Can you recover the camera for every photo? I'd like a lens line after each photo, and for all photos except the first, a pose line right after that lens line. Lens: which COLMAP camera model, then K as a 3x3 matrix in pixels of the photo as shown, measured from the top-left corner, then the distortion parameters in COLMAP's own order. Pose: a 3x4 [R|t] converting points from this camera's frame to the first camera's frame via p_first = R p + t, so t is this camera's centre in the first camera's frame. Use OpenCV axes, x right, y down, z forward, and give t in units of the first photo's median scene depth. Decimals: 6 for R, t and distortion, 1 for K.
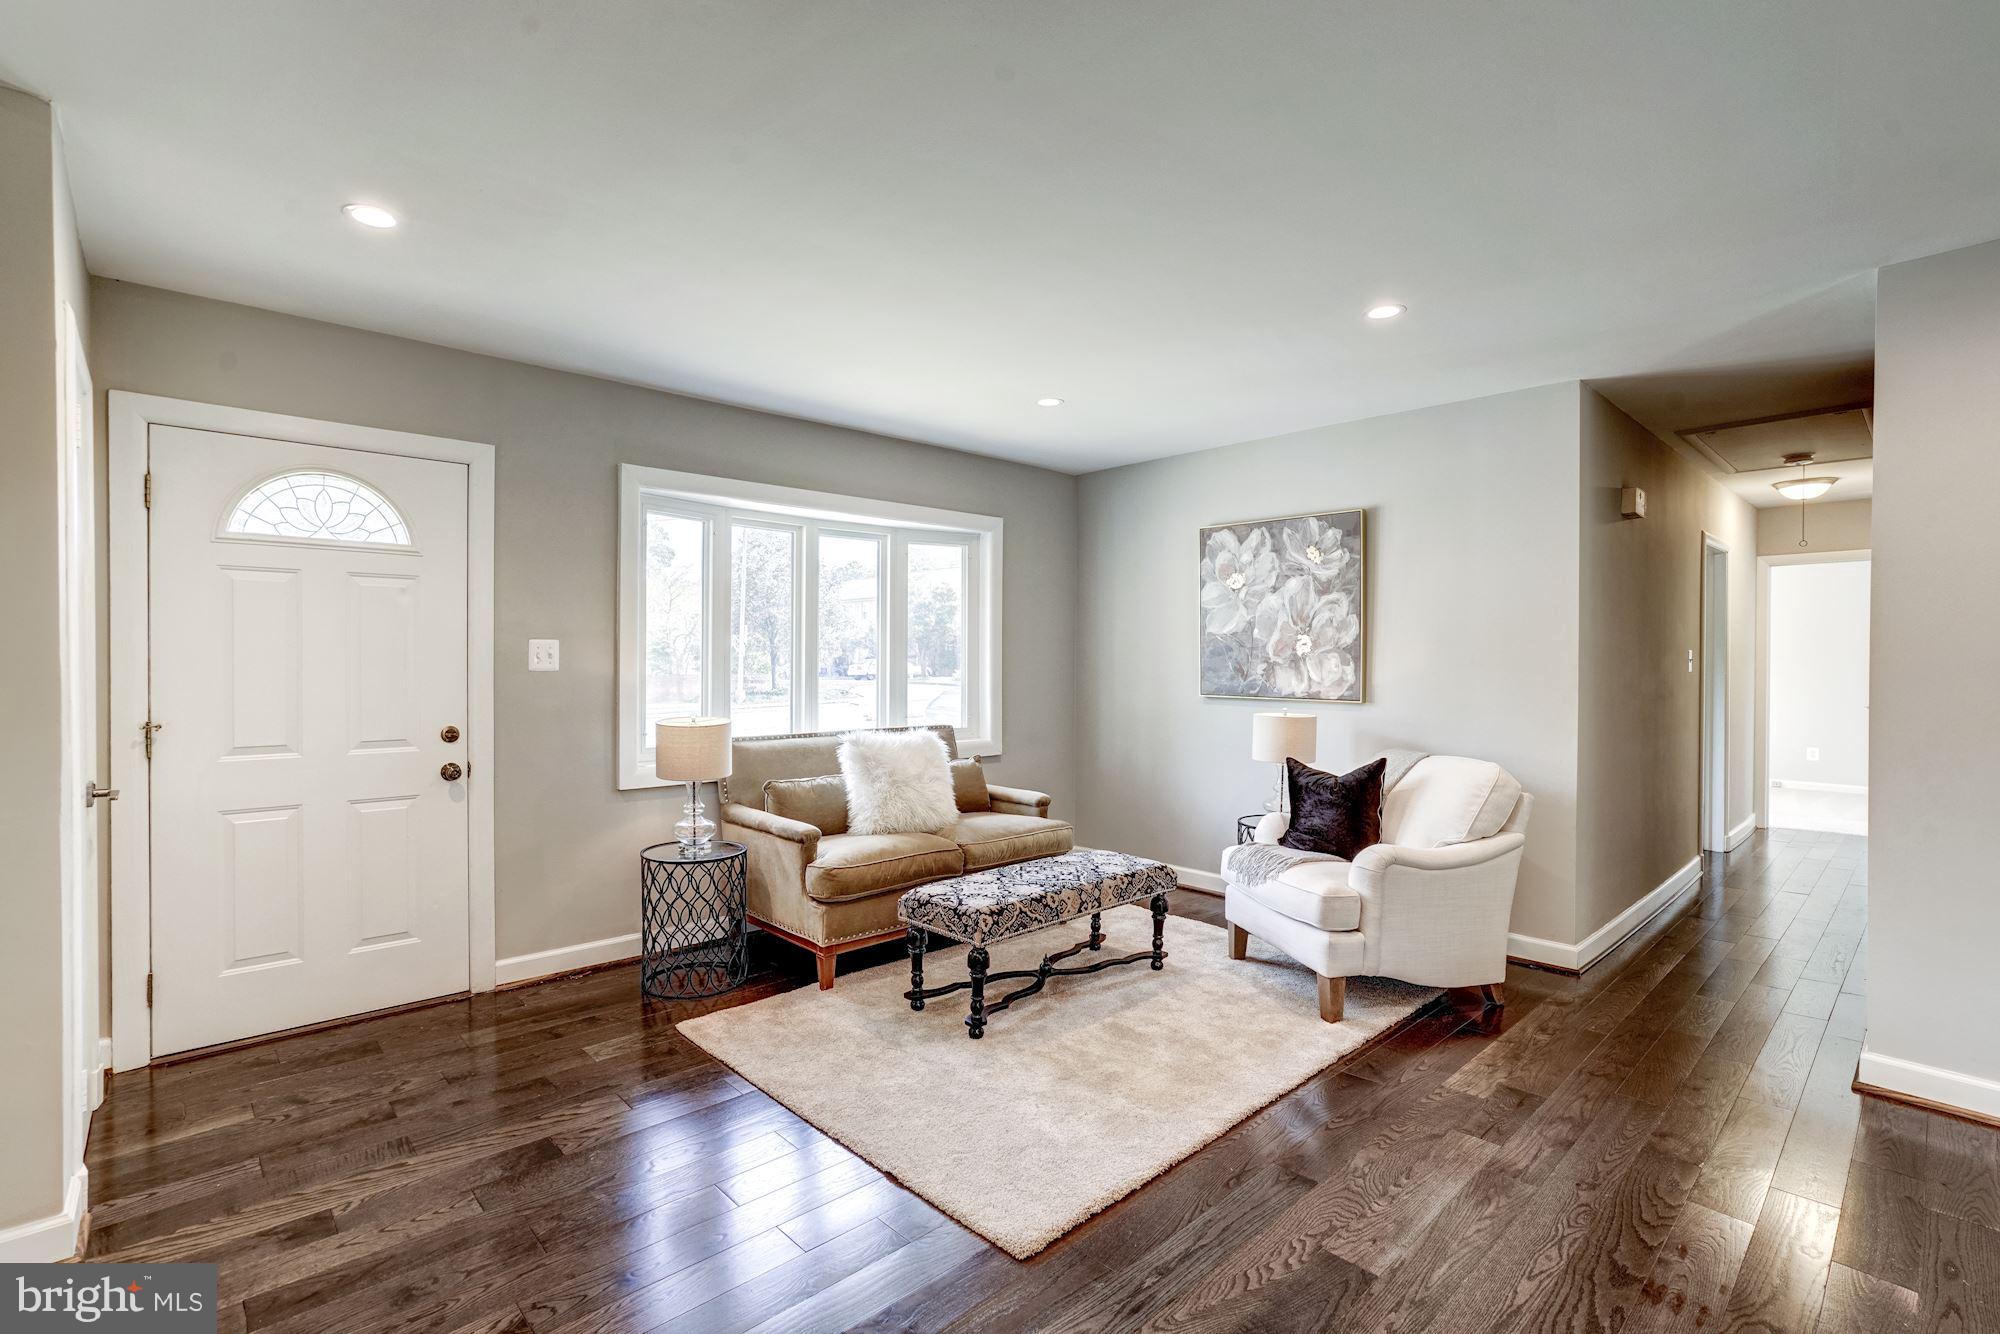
lens RADIAL K [[920.2, 0, 1010.9], [0, 920.2, 671.9], [0, 0, 1]] dist [-0.052372, 0.023438]
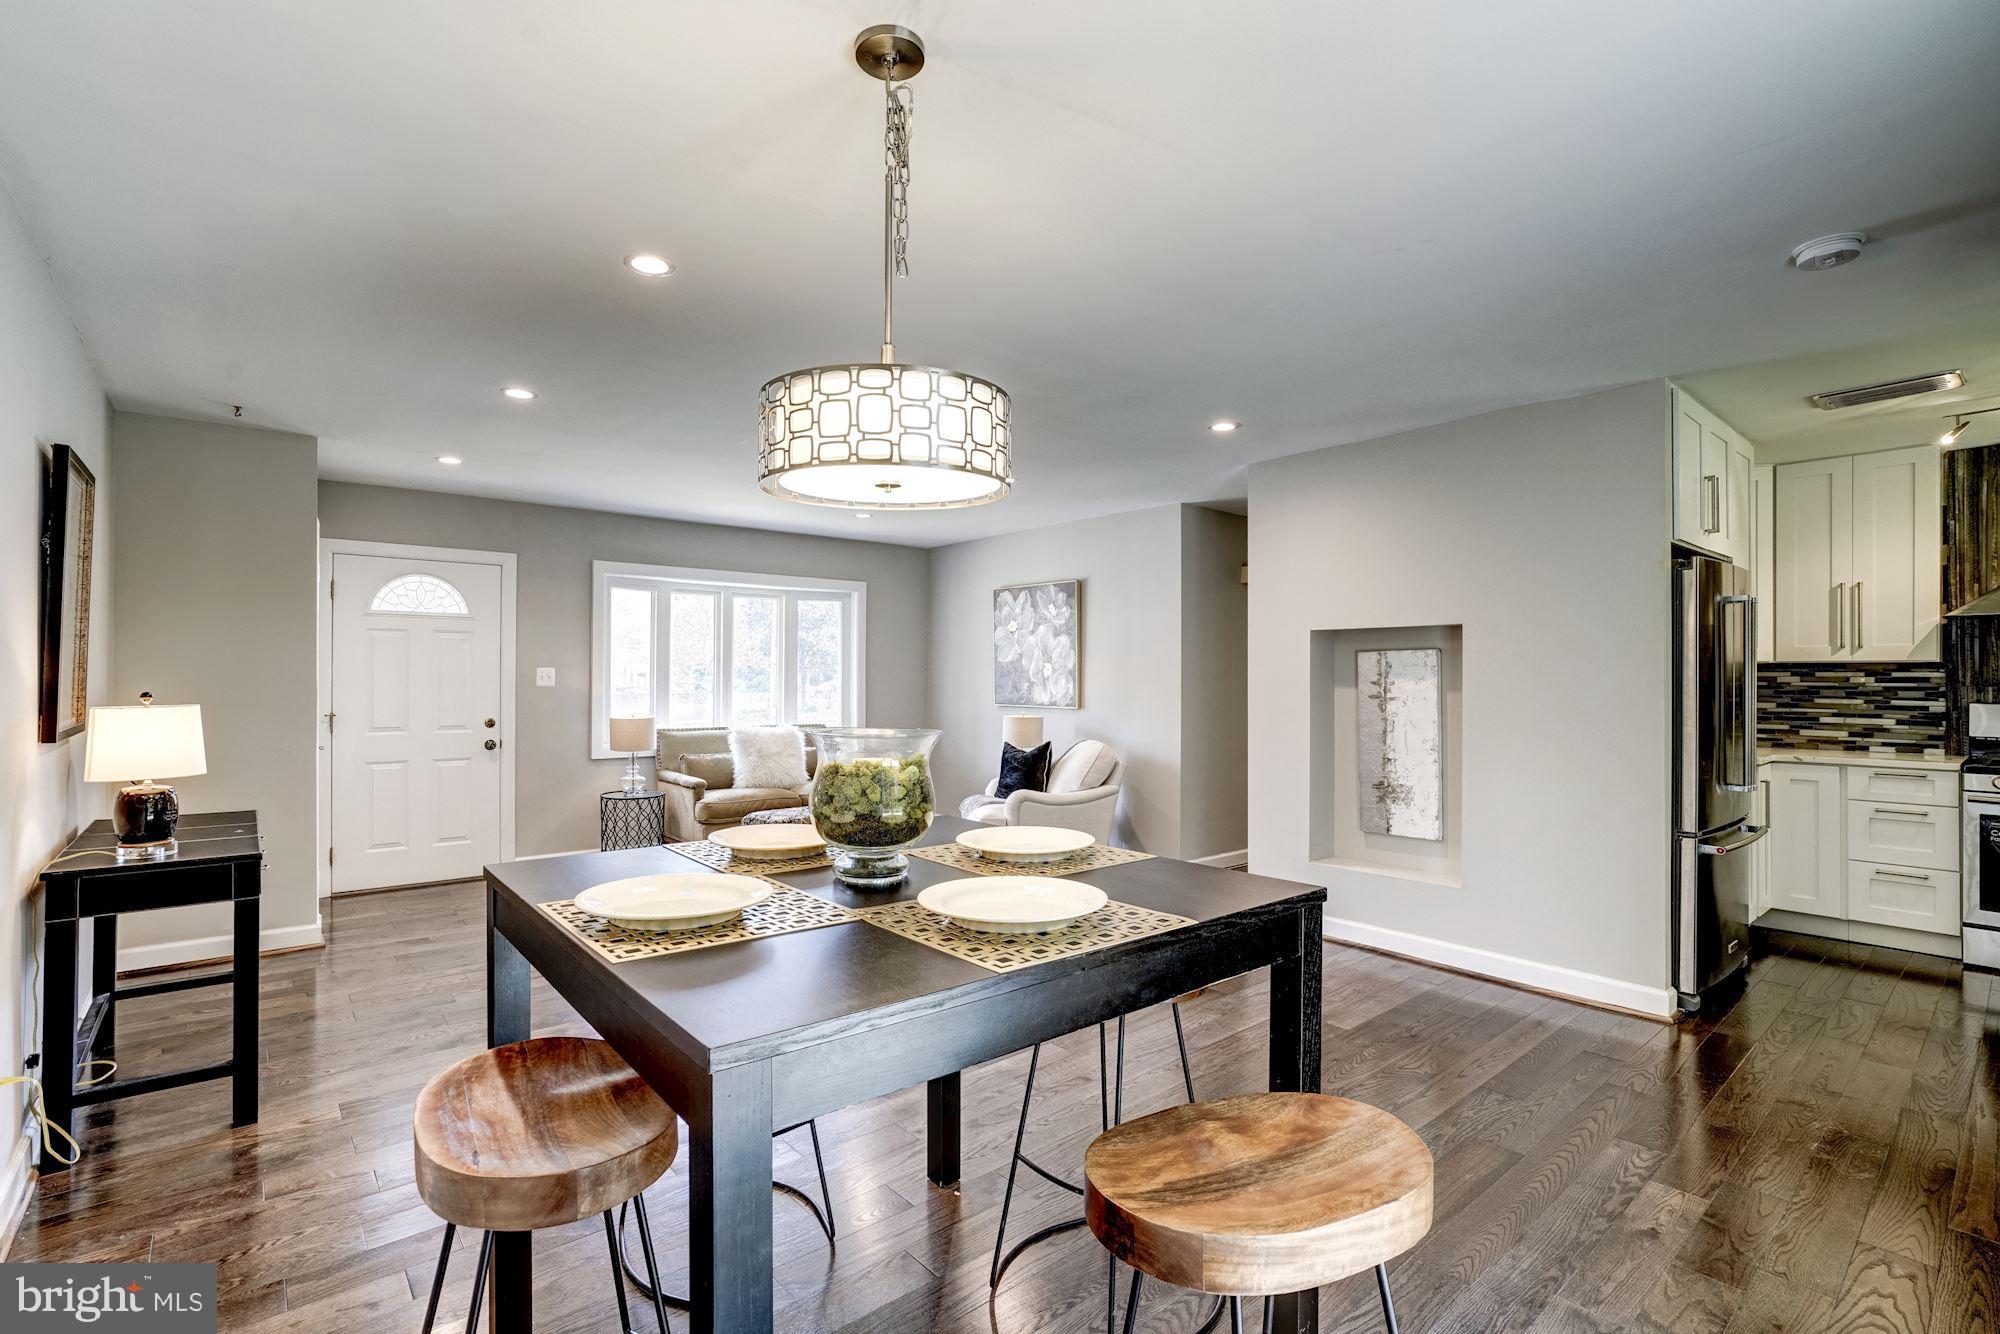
lens RADIAL K [[921.4, 0, 1007.4], [0, 921.4, 681.4], [0, 0, 1]] dist [-0.029114, 0.000165]
pose [[0.998934, 0.001138, -0.046141, 0.337851], [-0.001574, 0.999955, -0.009395, 0.003541], [0.046128, 0.009457, 0.998891, -0.525517]]
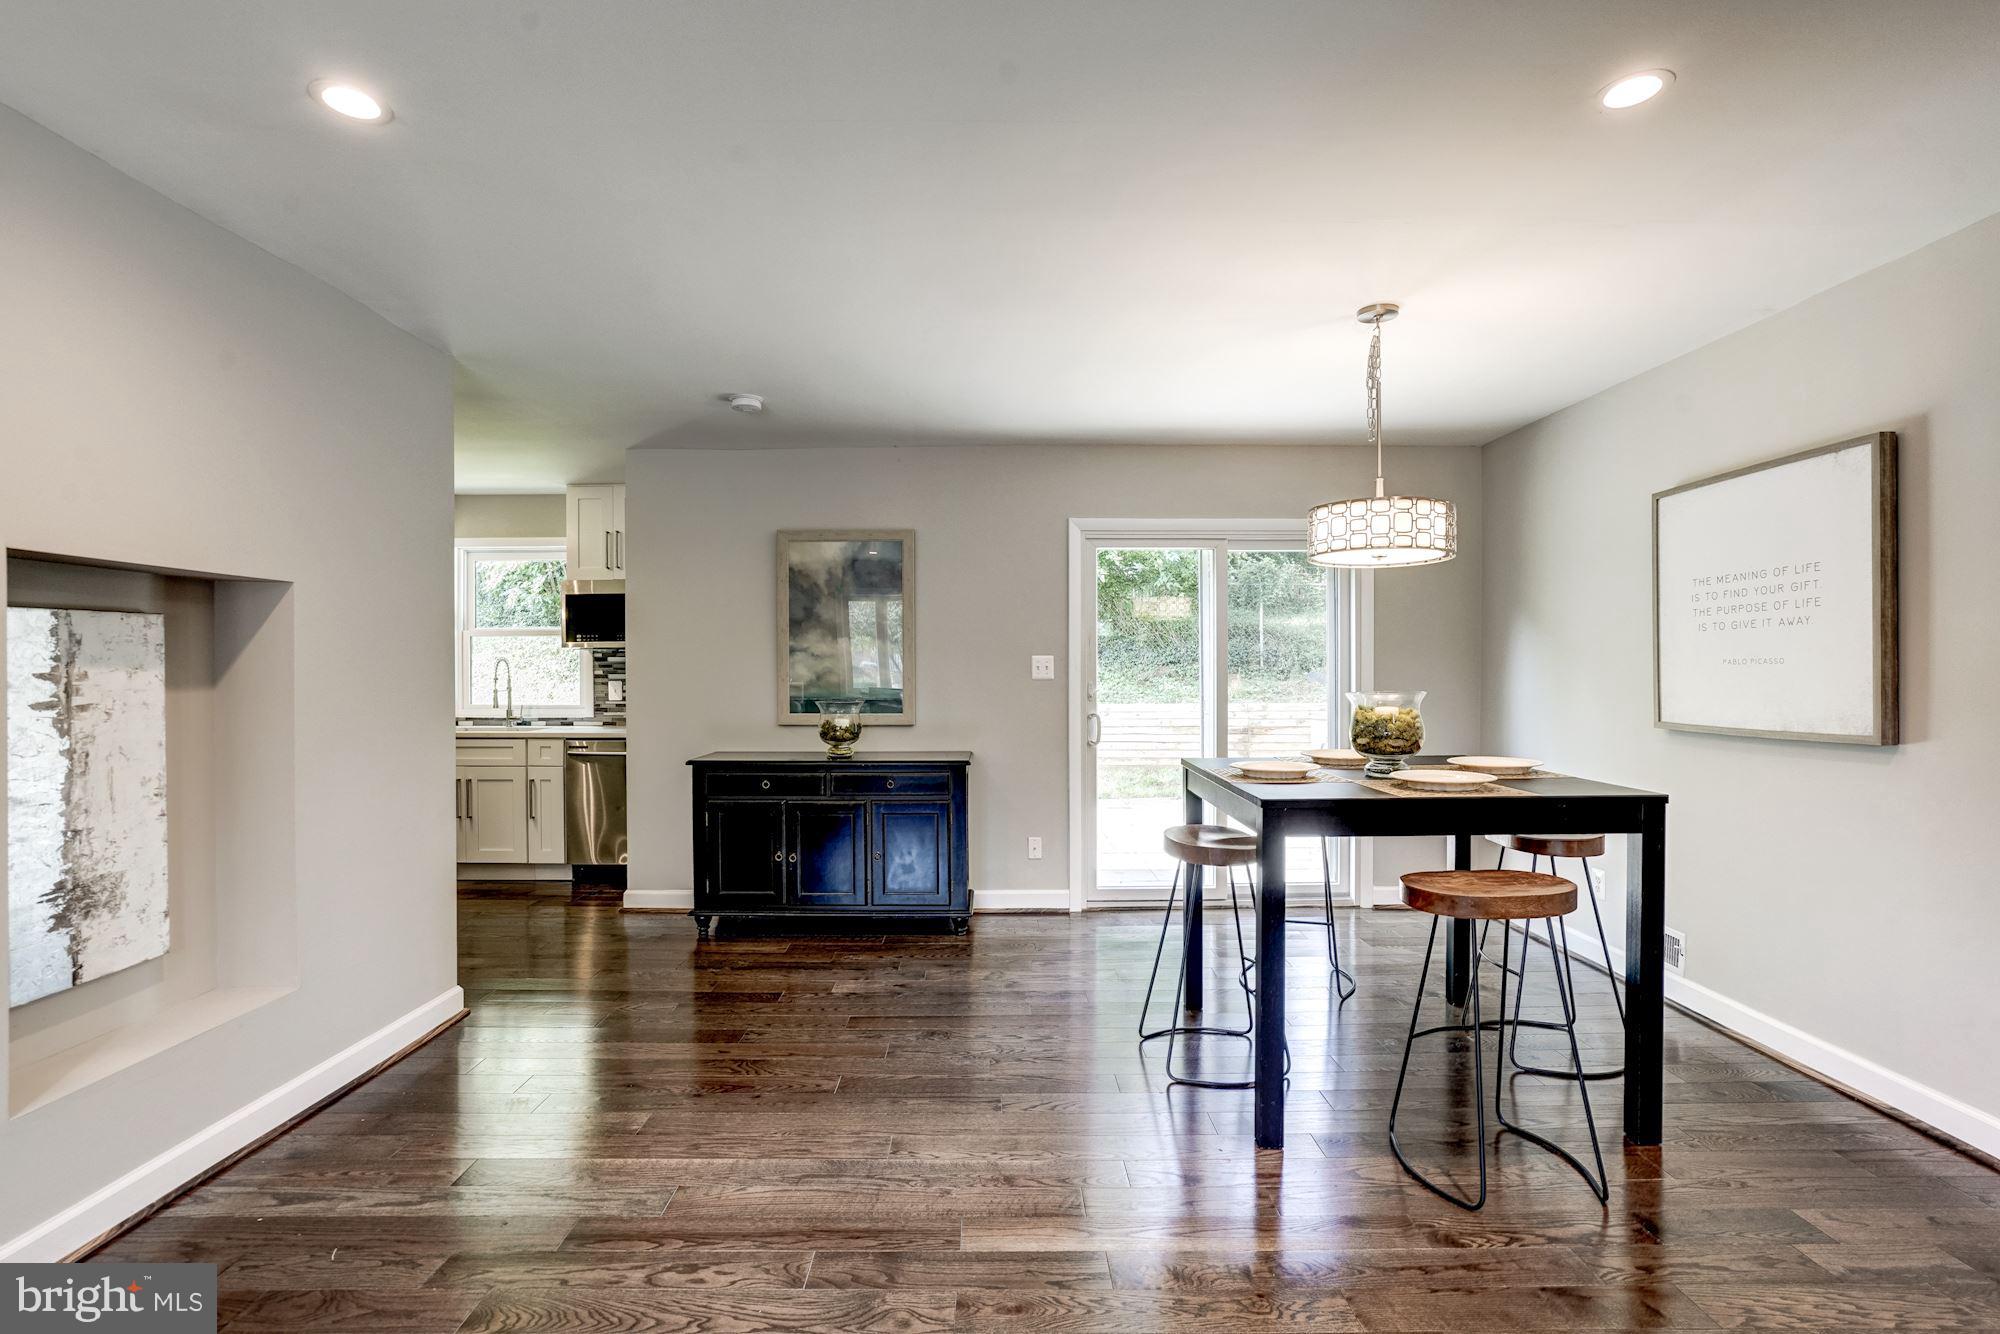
lens RADIAL K [[932.8, 0, 1008.9], [0, 932.8, 668.4], [0, 0, 1]] dist [-0.056381, 0.026803]
pose [[-0.737417, 0.001382, 0.675436, 0.003914], [0.011780, 0.999872, 0.010815, -0.008505], [-0.675335, 0.015931, -0.737339, 0.540650]]
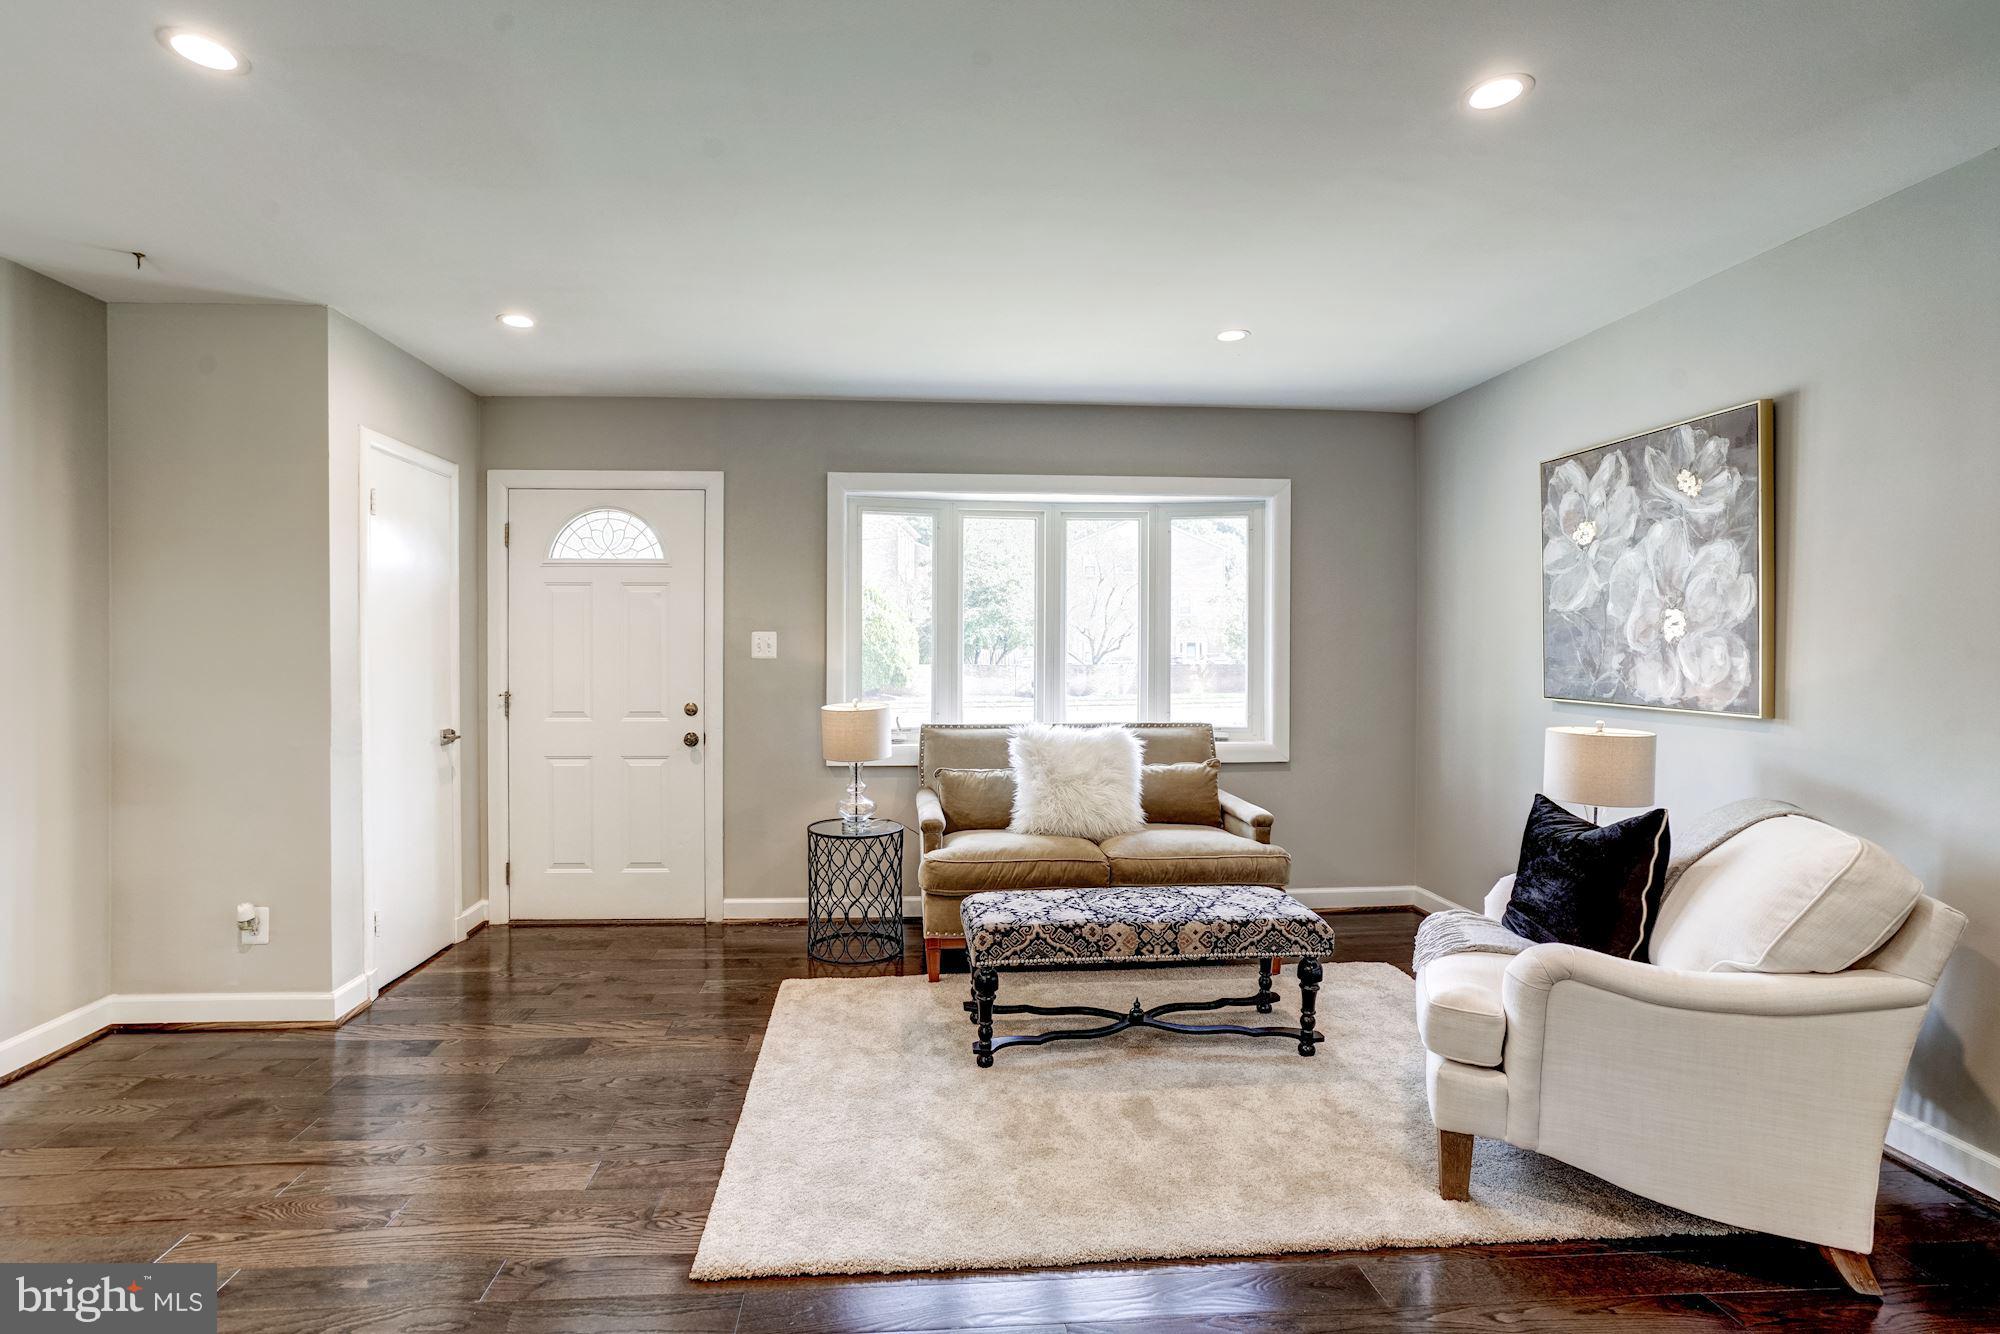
lens RADIAL K [[935.3, 0, 960.0], [0, 935.3, 662.8], [0, 0, 1]] dist [-0.018624, 0.000850]
pose [[0.771788, 0.008153, -0.635828, 0.361430], [-0.006933, 0.999966, 0.004407, -0.002302], [0.635843, 0.001007, 0.771818, 0.185553]]
